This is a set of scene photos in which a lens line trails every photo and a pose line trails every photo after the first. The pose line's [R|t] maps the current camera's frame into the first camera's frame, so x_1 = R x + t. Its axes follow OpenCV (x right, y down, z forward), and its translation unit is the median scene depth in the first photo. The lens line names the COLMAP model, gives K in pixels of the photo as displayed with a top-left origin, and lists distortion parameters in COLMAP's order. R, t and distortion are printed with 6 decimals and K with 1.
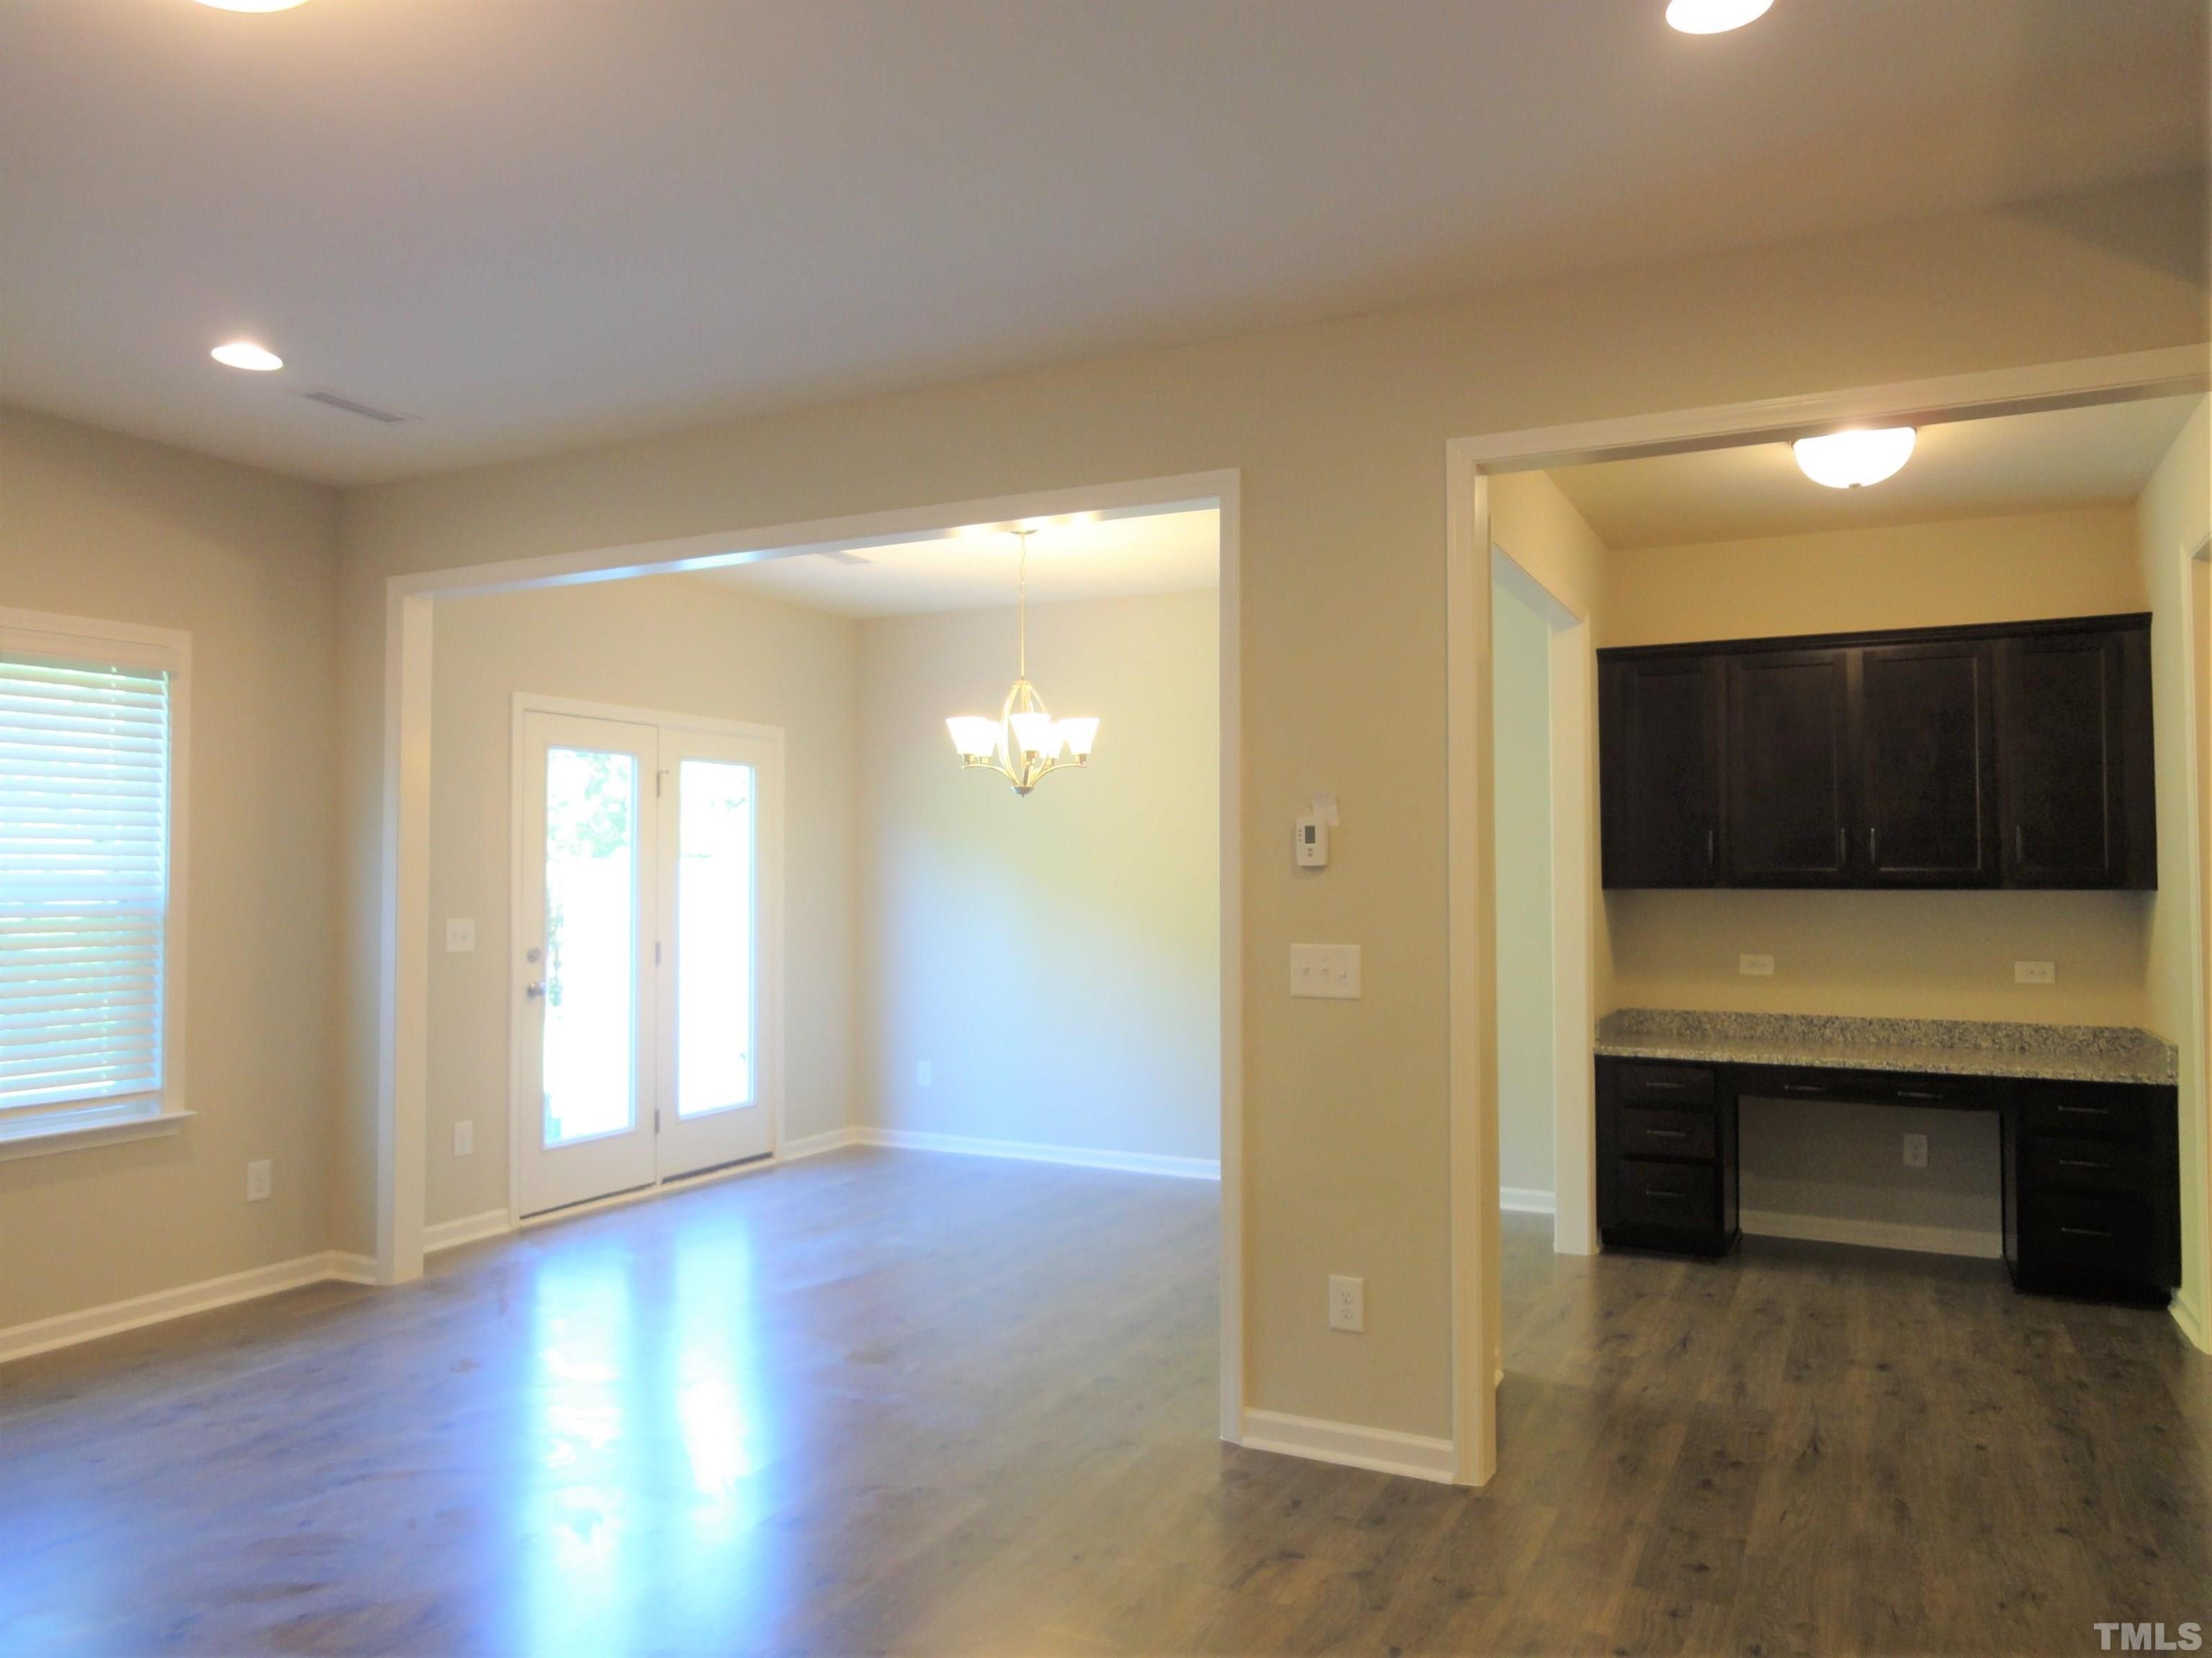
lens RADIAL K [[1509.2, 0, 1106.0], [0, 1509.2, 829.0], [0, 0, 1]] dist [-0.020166, 0.014199]
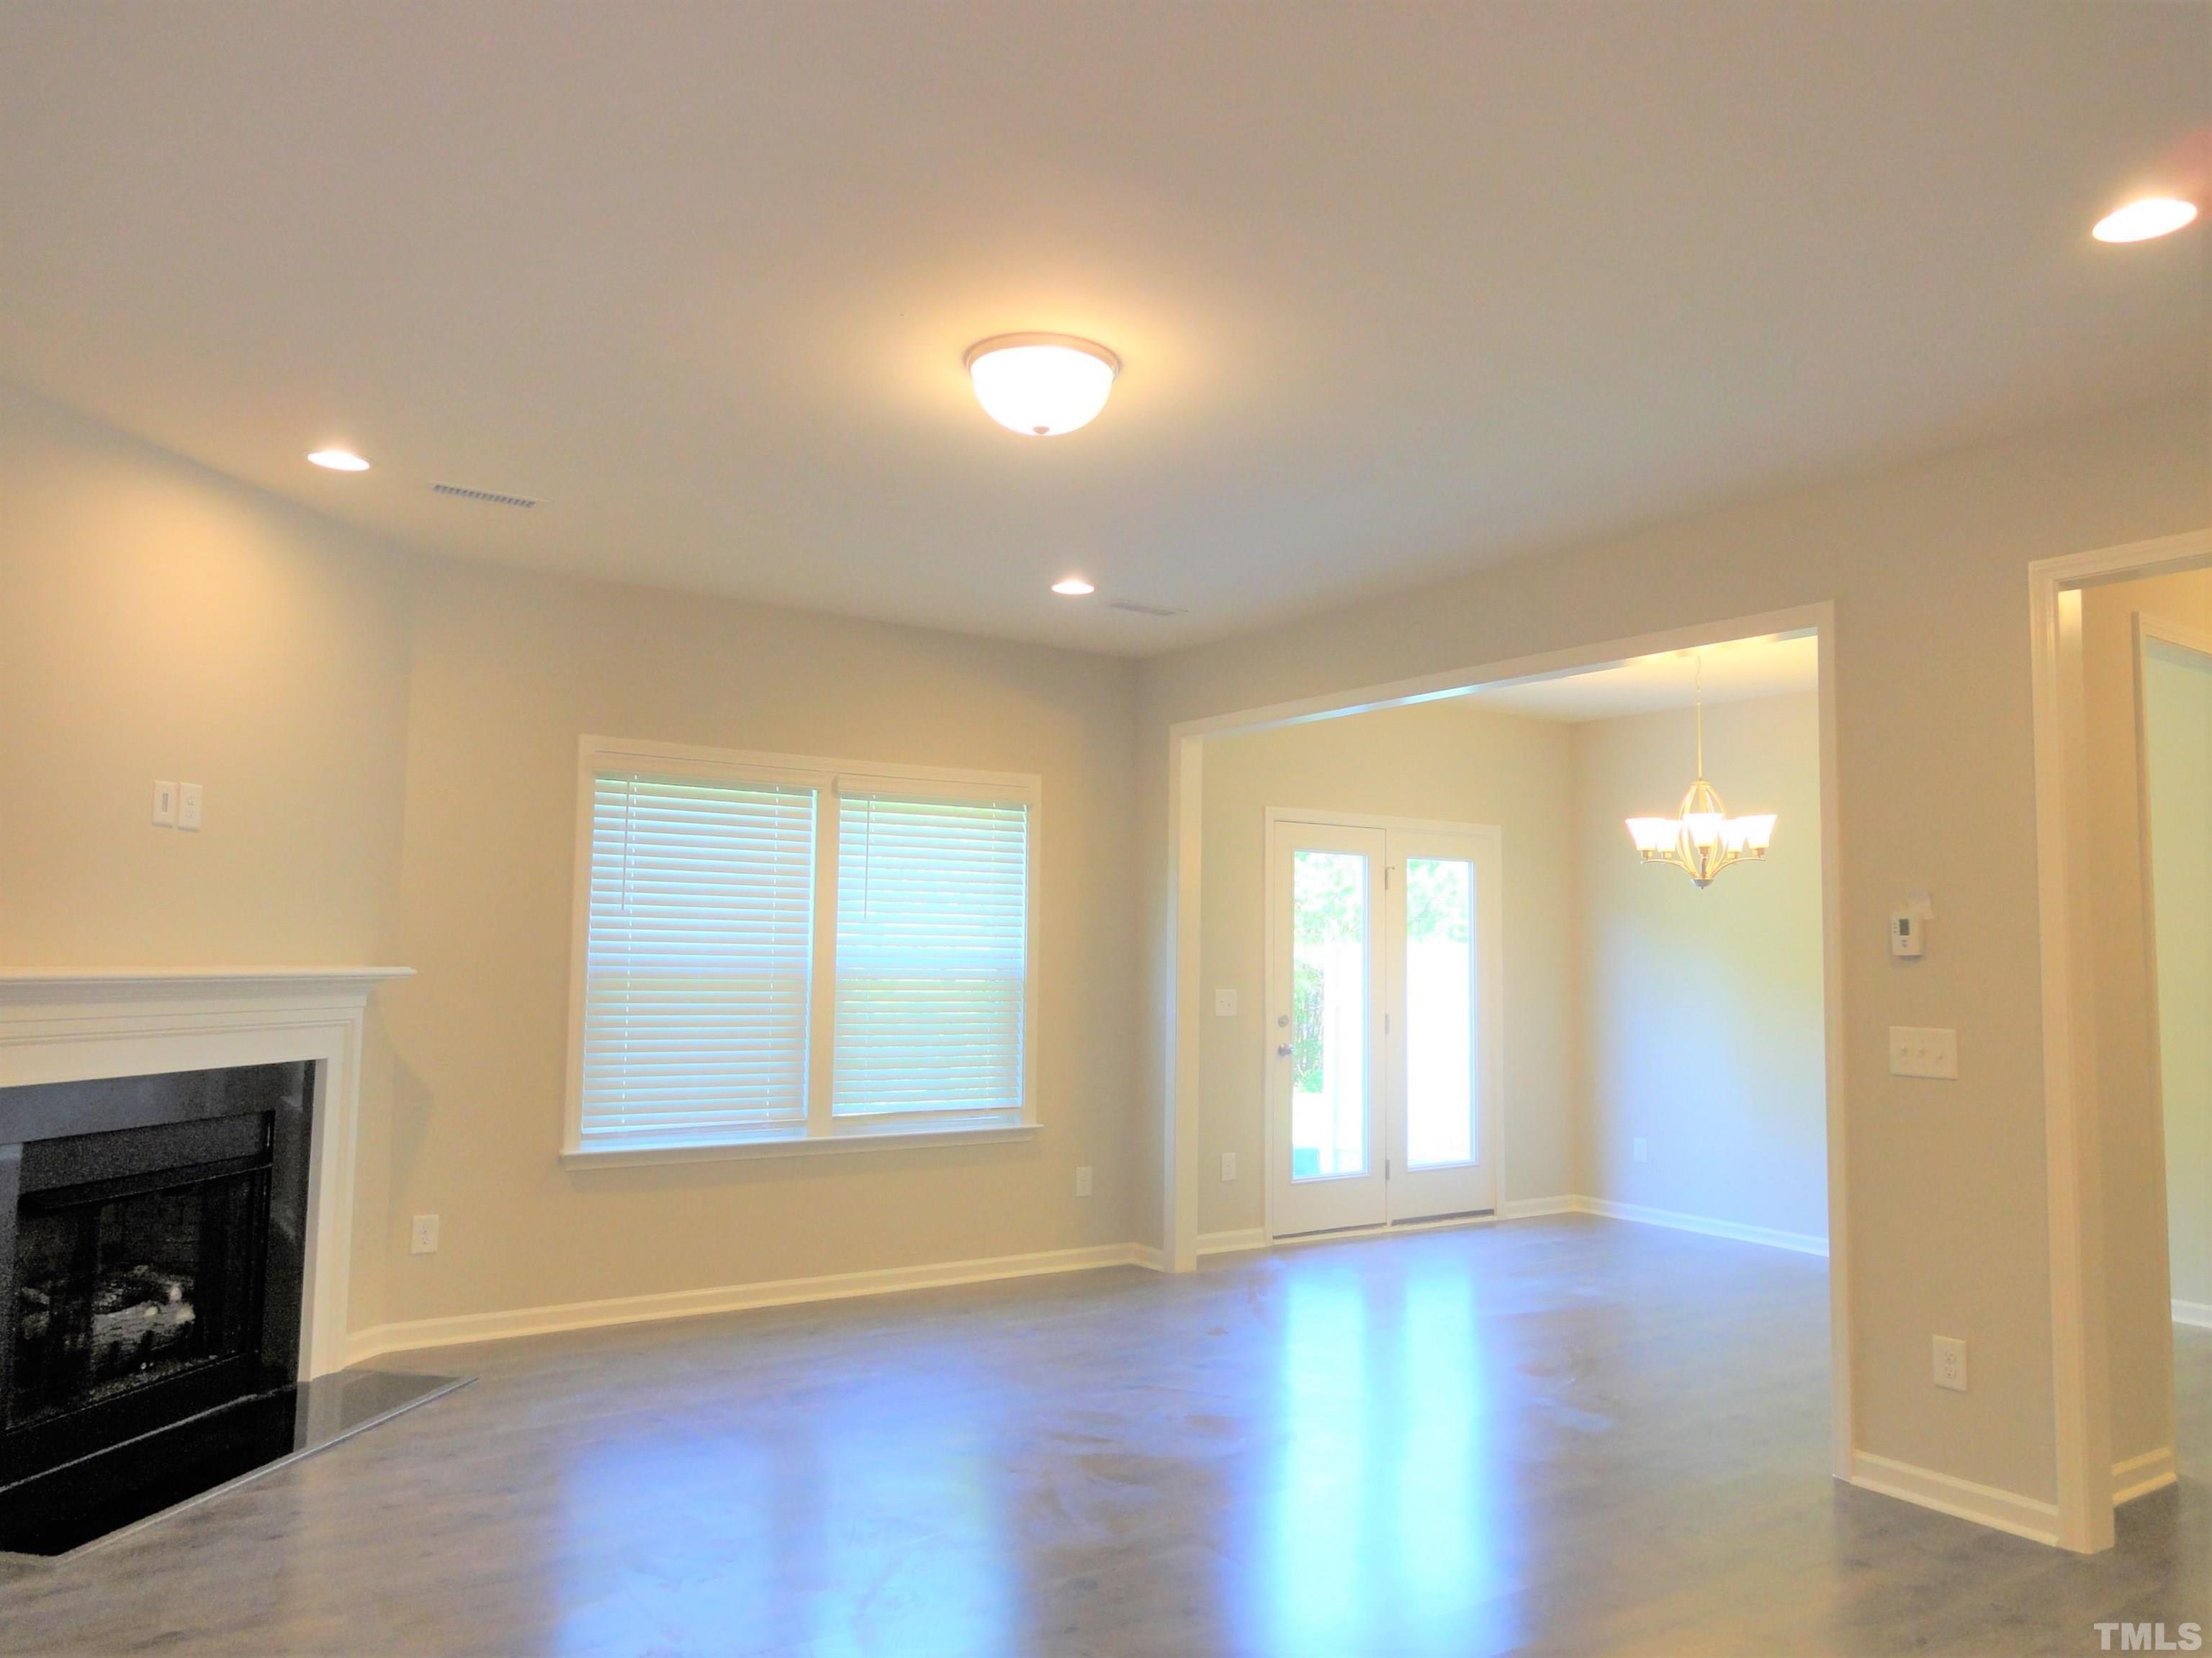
lens RADIAL K [[1539.8, 0, 1106.0], [0, 1539.8, 829.0], [0, 0, 1]] dist [0.005964, 0.002453]
pose [[0.871712, -0.026623, -0.489295, 0.128109], [0.000273, 0.998549, -0.053846, -0.005244], [0.490019, 0.046804, 0.870454, -0.192766]]
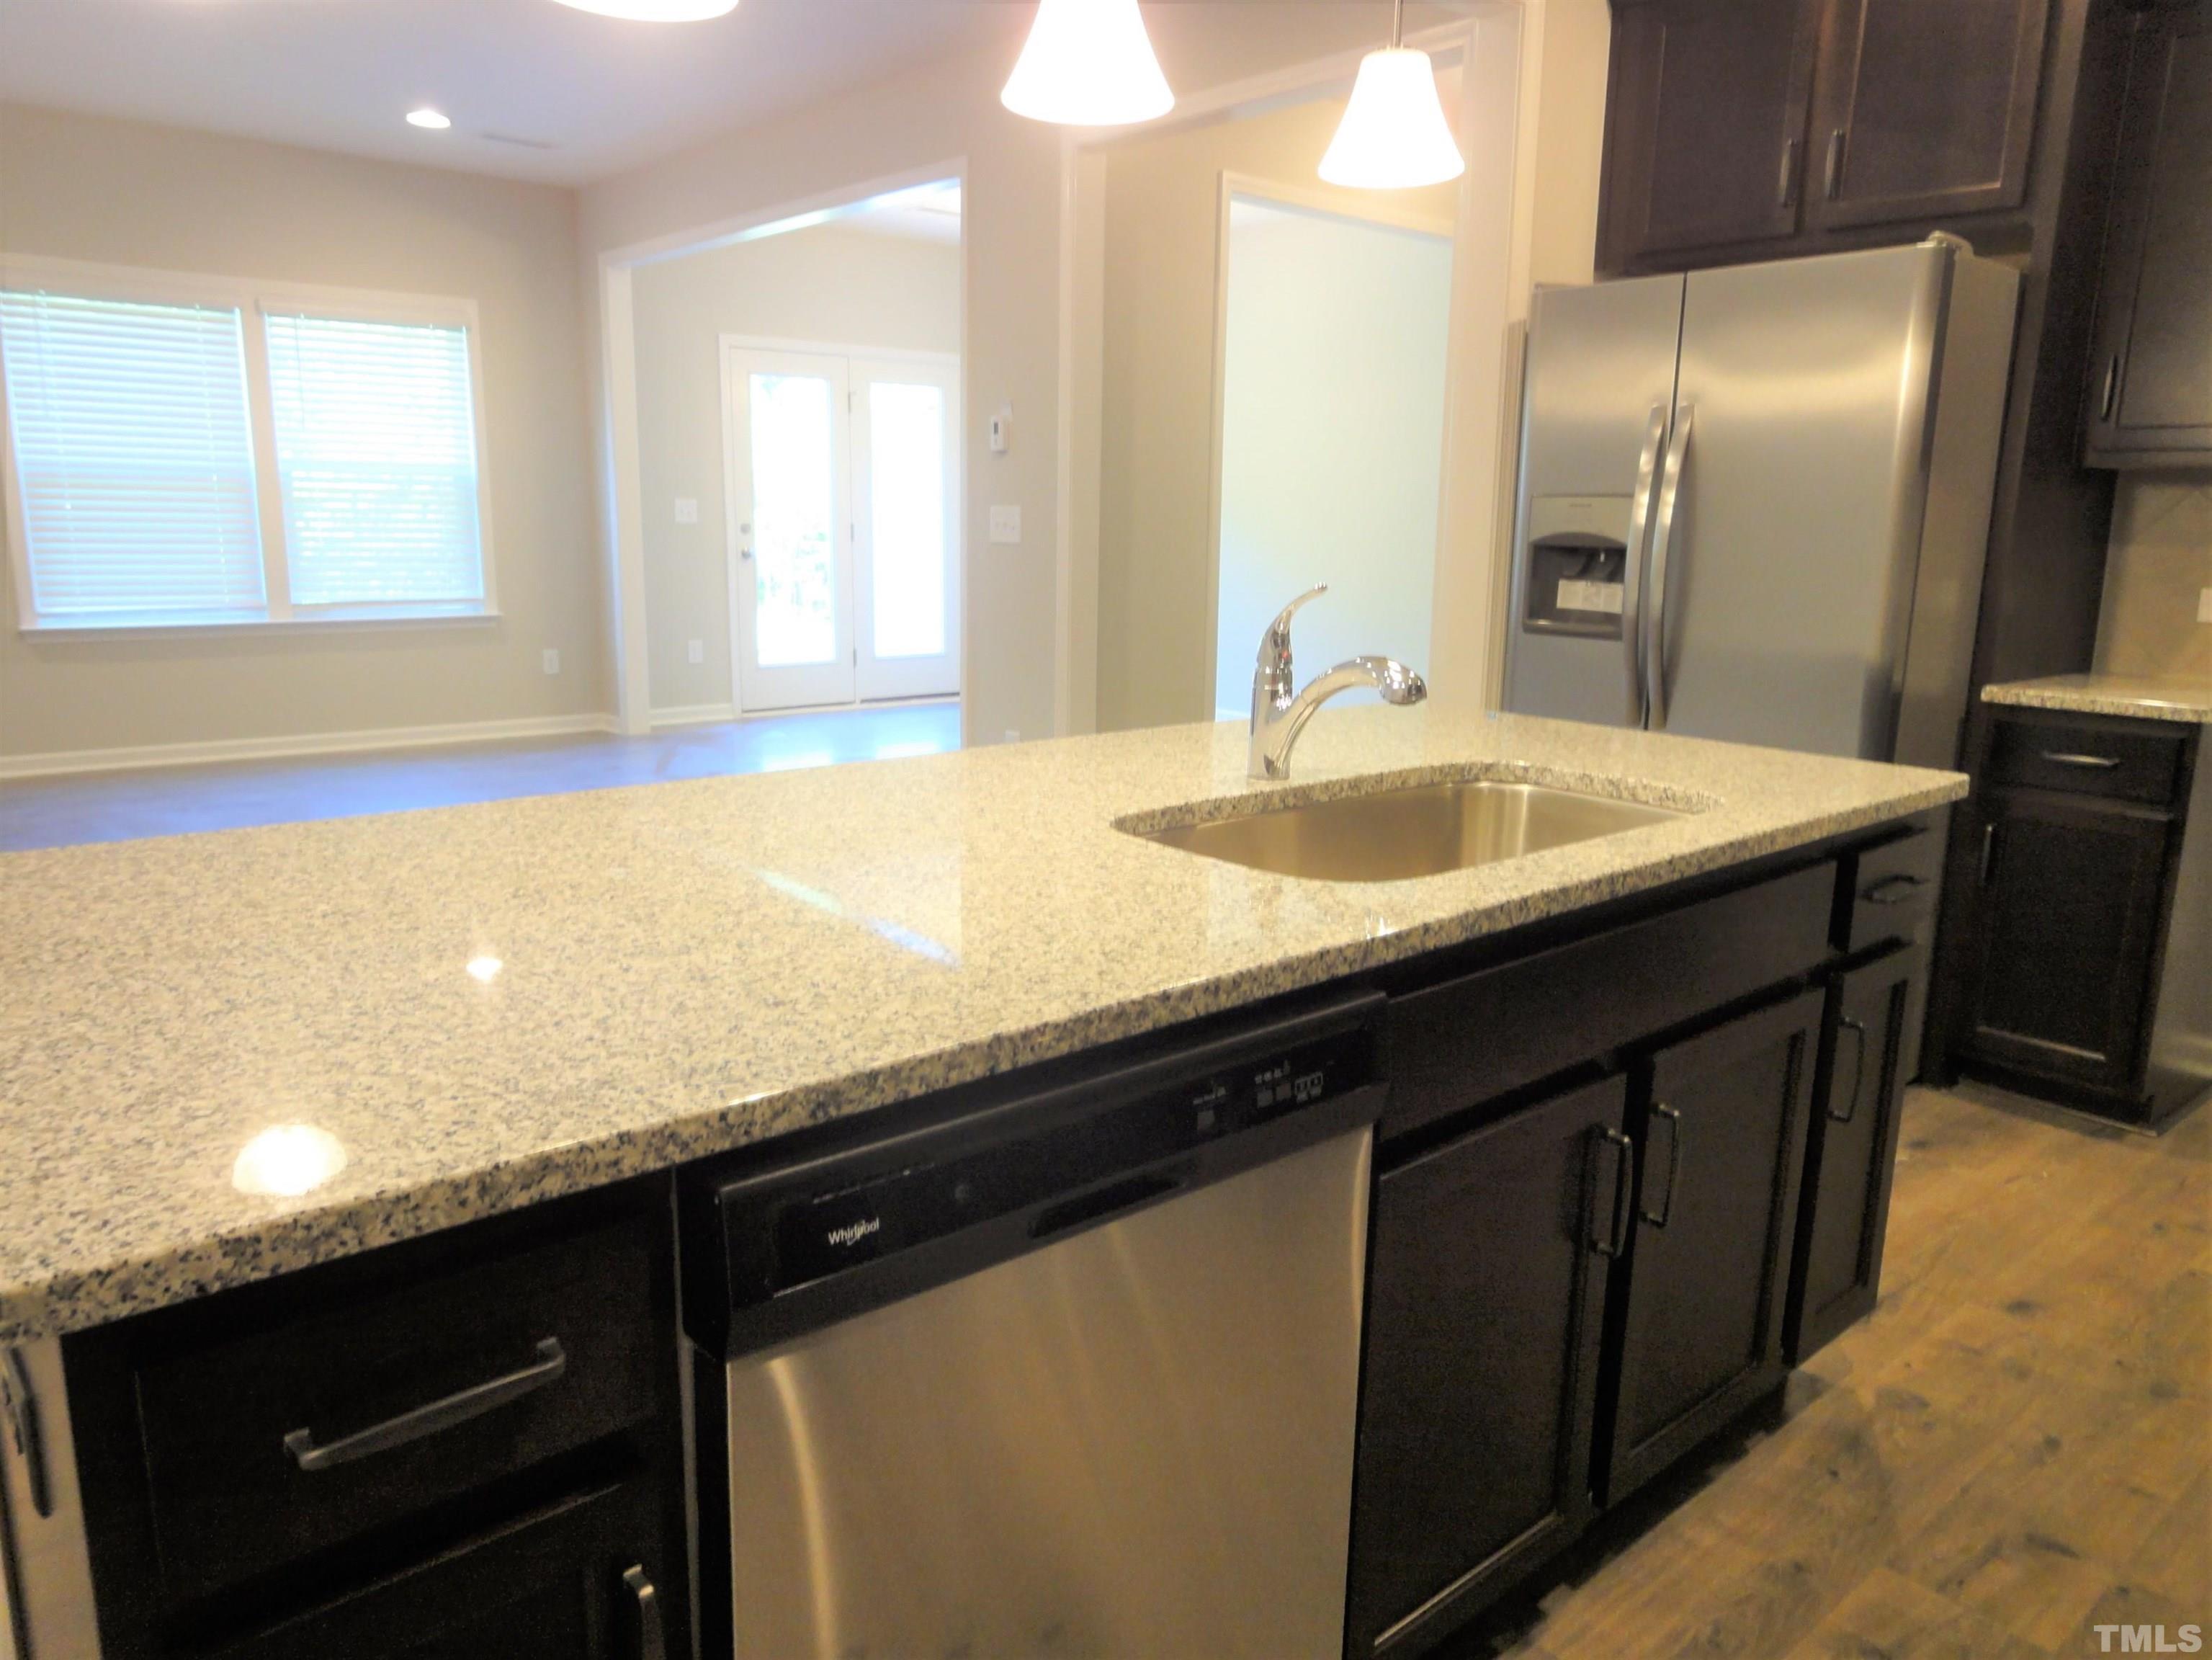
lens RADIAL K [[1540.1, 0, 1106.0], [0, 1540.1, 830.0], [0, 0, 1]] dist [0.005964, 0.002453]
pose [[0.920587, 0.095256, -0.378743, 0.589074], [-0.004672, 0.972415, 0.233212, 0.023687], [0.390510, -0.212923, 0.895637, -0.258876]]
